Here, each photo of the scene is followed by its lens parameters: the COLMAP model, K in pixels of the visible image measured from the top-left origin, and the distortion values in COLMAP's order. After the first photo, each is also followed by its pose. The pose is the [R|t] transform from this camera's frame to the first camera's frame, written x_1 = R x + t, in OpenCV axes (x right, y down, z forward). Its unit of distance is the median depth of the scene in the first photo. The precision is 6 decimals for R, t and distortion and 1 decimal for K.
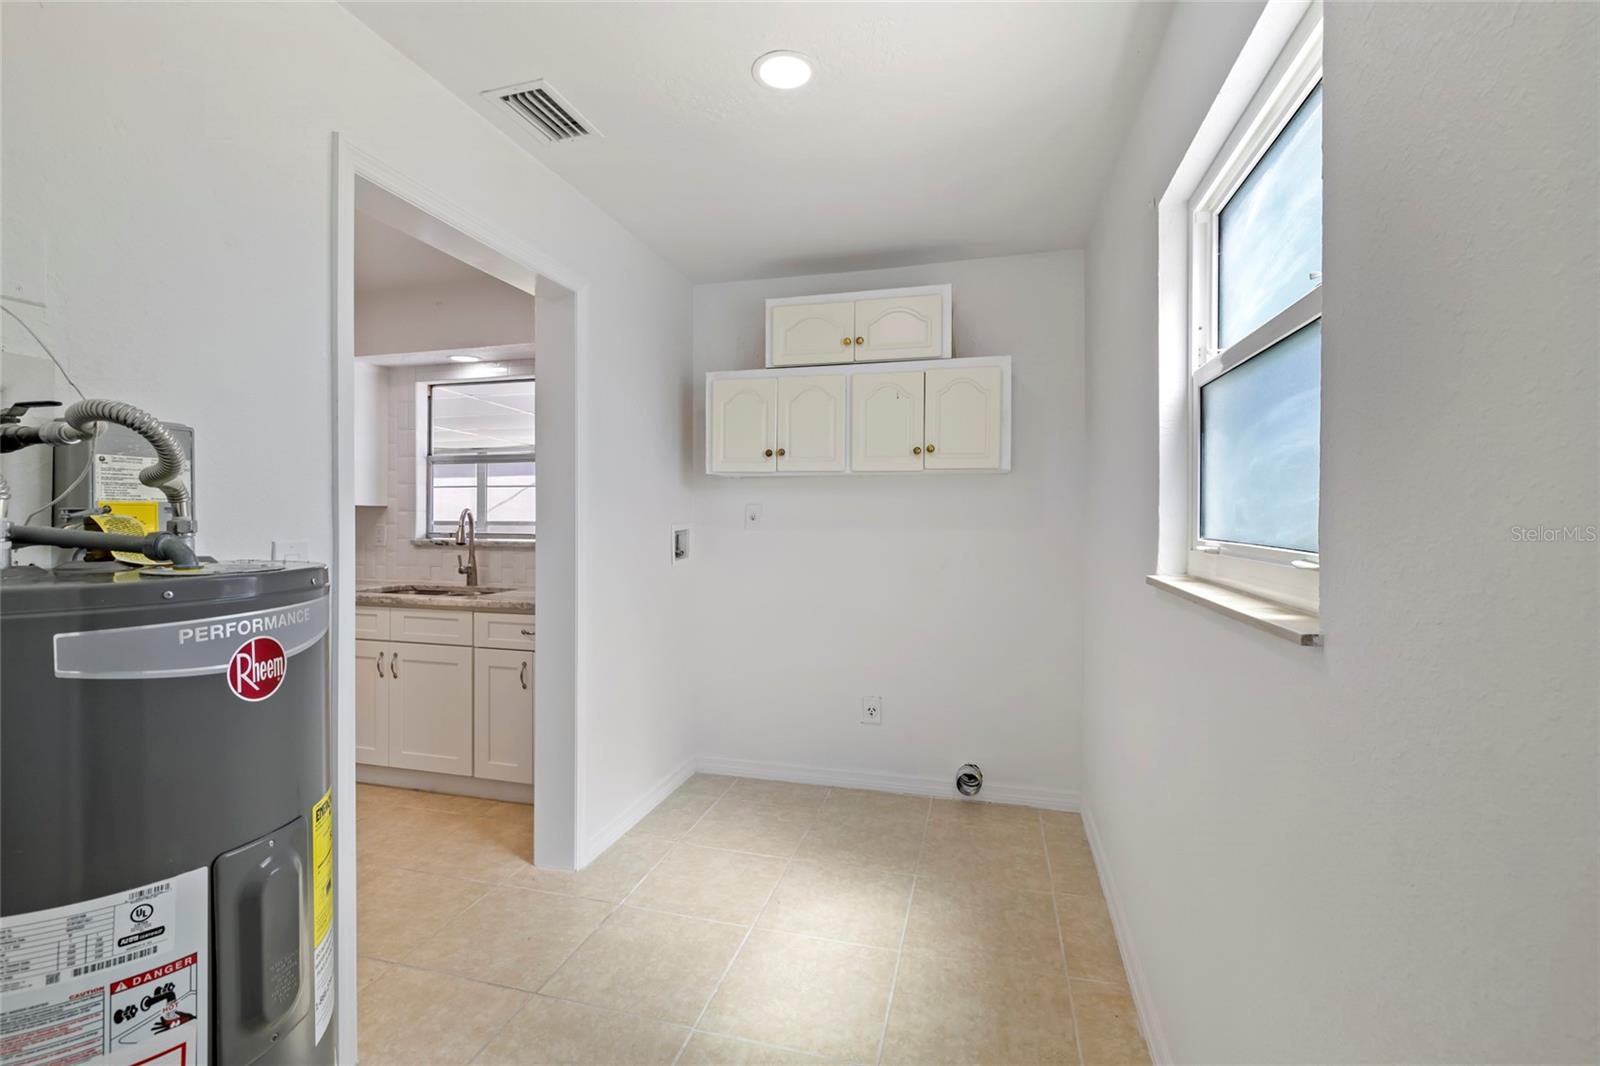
lens RADIAL K [[717.8, 0, 794.0], [0, 717.8, 520.0], [0, 0, 1]] dist [-0.009622, 0.003057]
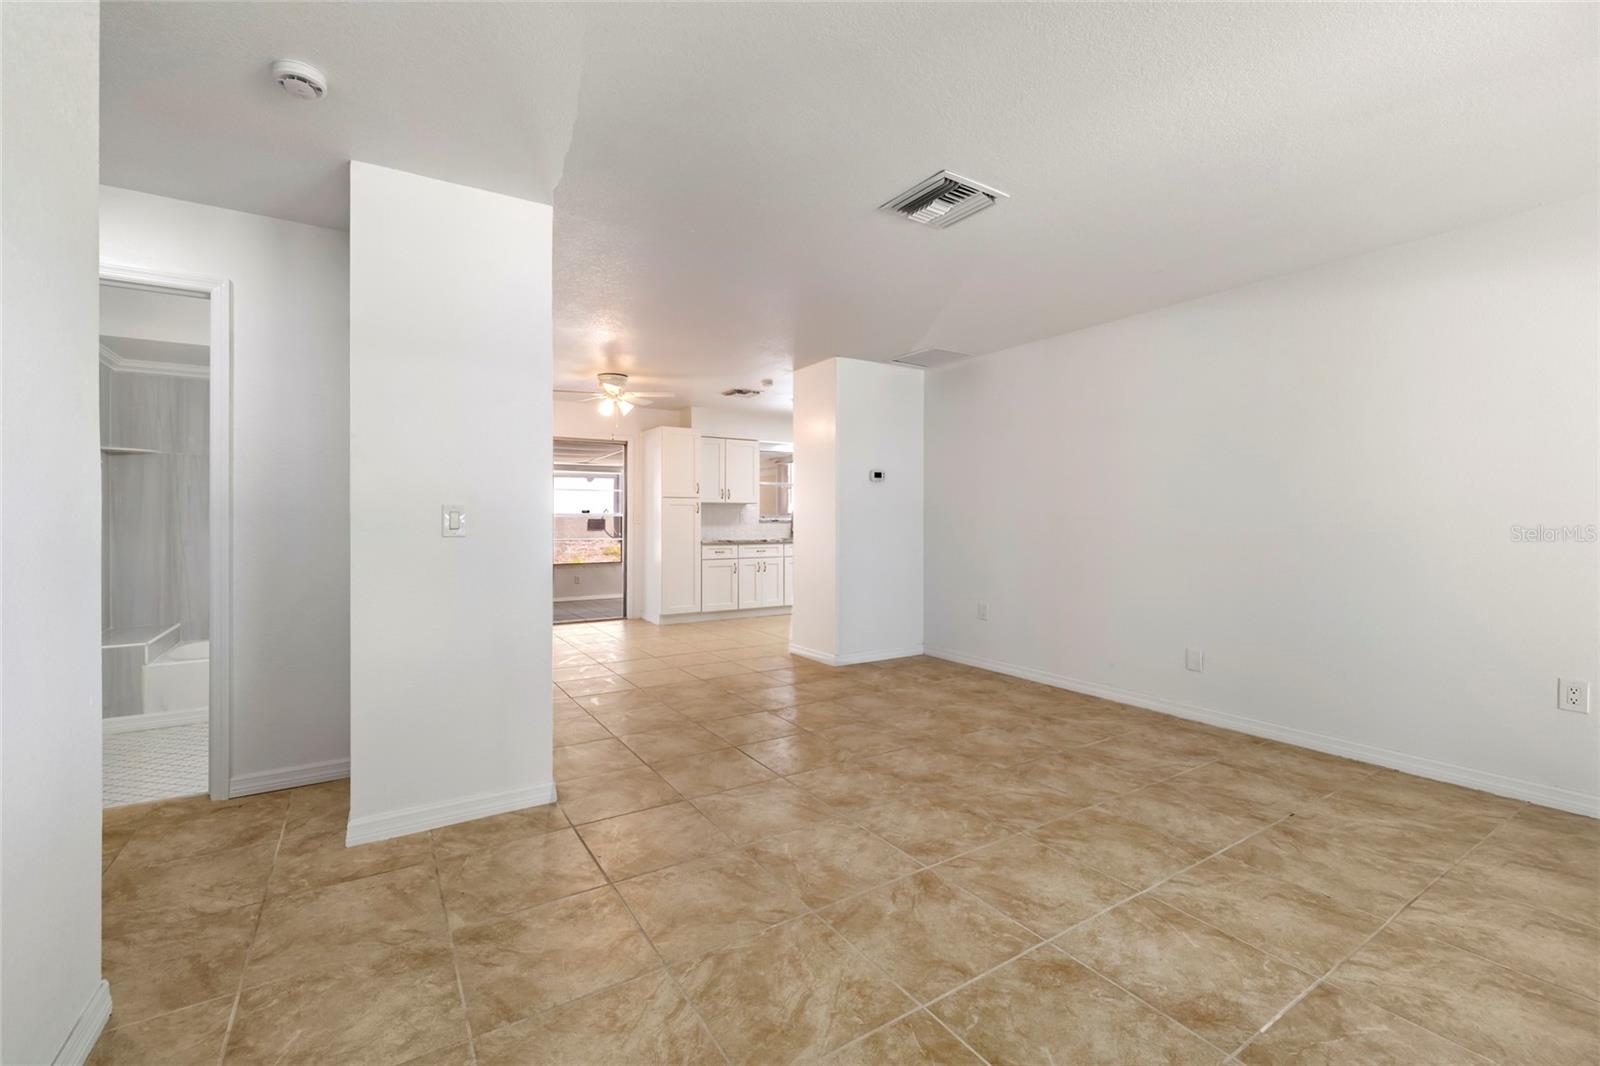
lens RADIAL K [[672.4, 0, 788.5], [0, 672.4, 522.7], [0, 0, 1]] dist [0.001655, 0.000526]
pose [[0.678000, -0.004644, 0.735048, -2.083465], [-0.000027, 0.999980, 0.006344, 0.024875], [-0.735062, -0.004321, 0.677986, -0.526668]]
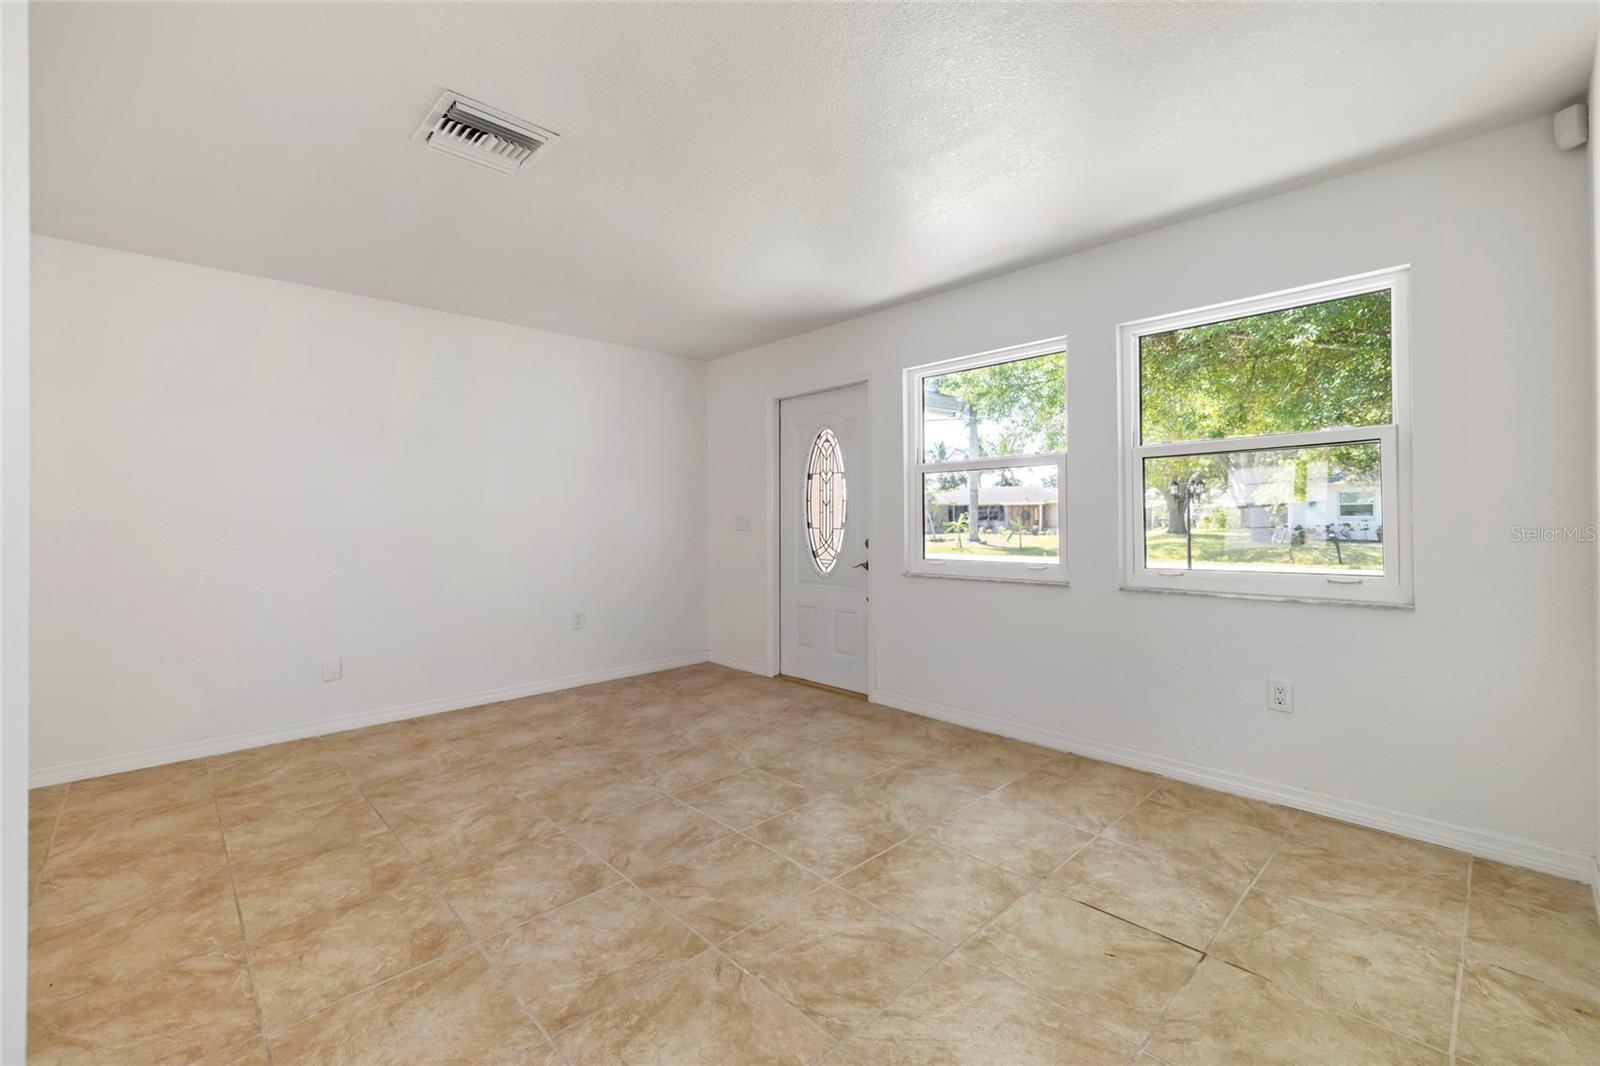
lens RADIAL K [[672.4, 0, 784.4], [0, 672.4, 518.7], [0, 0, 1]] dist [0.001655, 0.000526]
pose [[-0.850826, 0.004785, 0.525426, -1.986238], [0.006402, 0.999979, 0.001259, 0.025748], [-0.525408, 0.004435, -0.850839, 0.169707]]
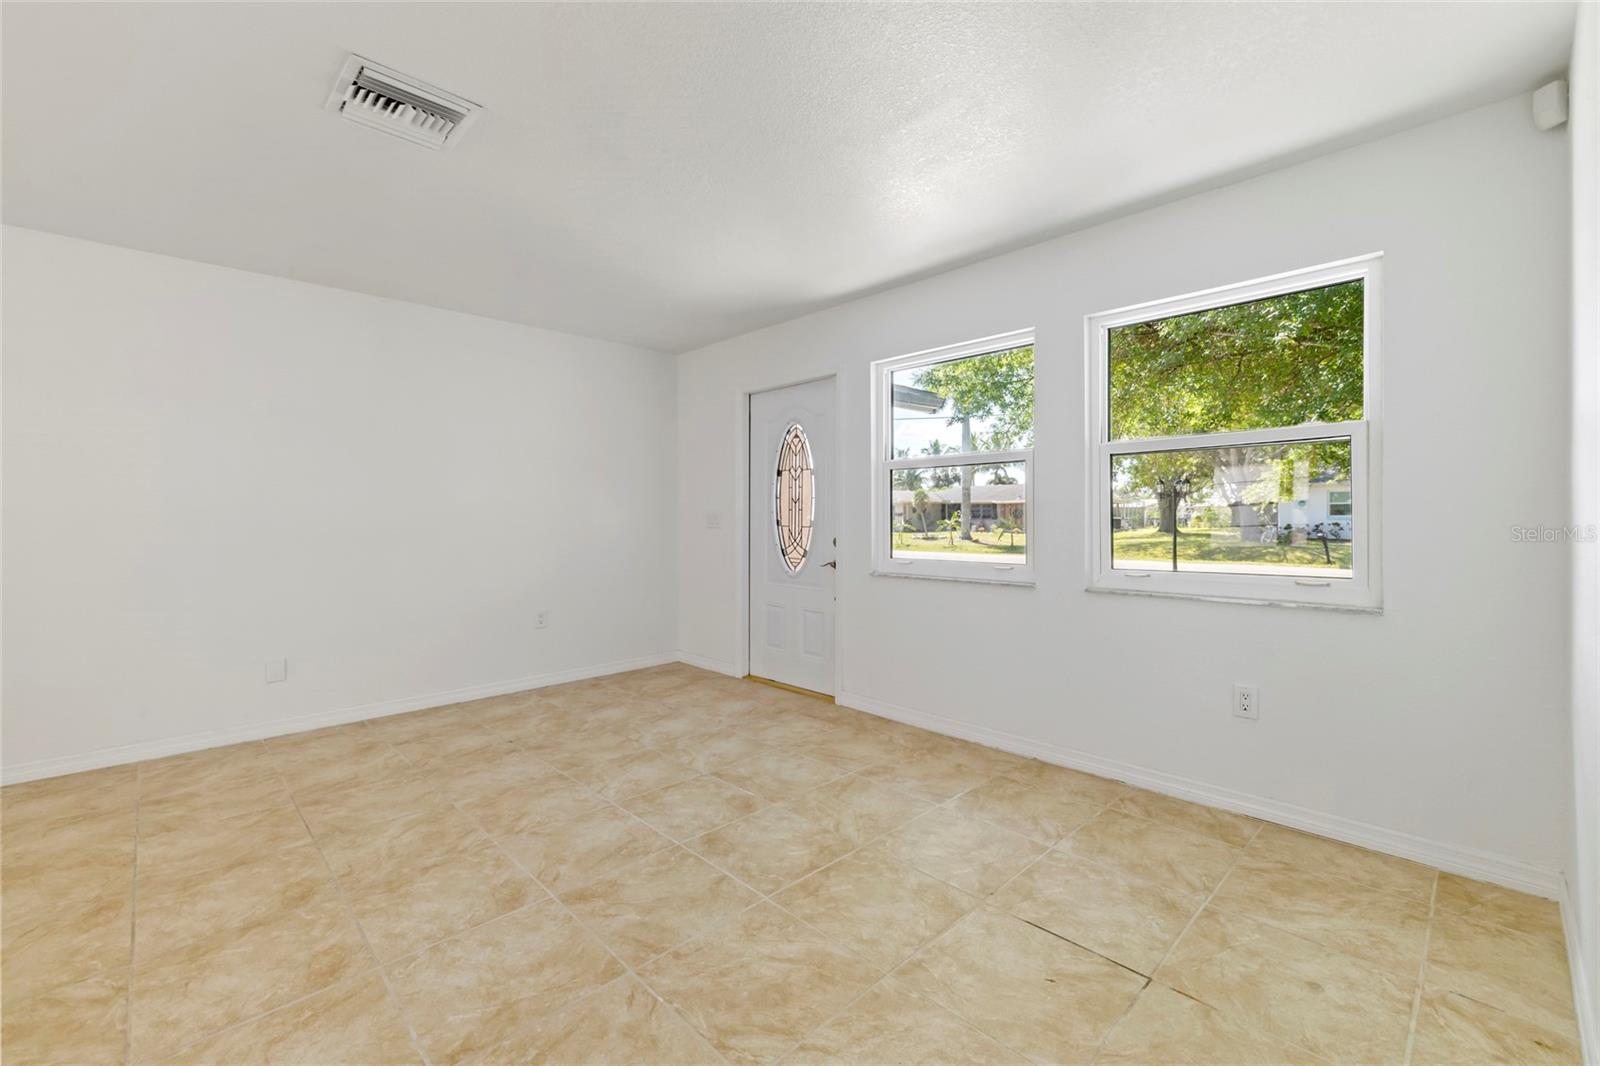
lens RADIAL K [[672.4, 0, 784.0], [0, 672.4, 522.6], [0, 0, 1]] dist [0.001655, 0.000526]
pose [[-0.854430, -0.003711, 0.519553, -2.009827], [0.002545, 0.999933, 0.011329, 0.025536], [-0.519560, 0.011002, -0.854363, 0.120105]]
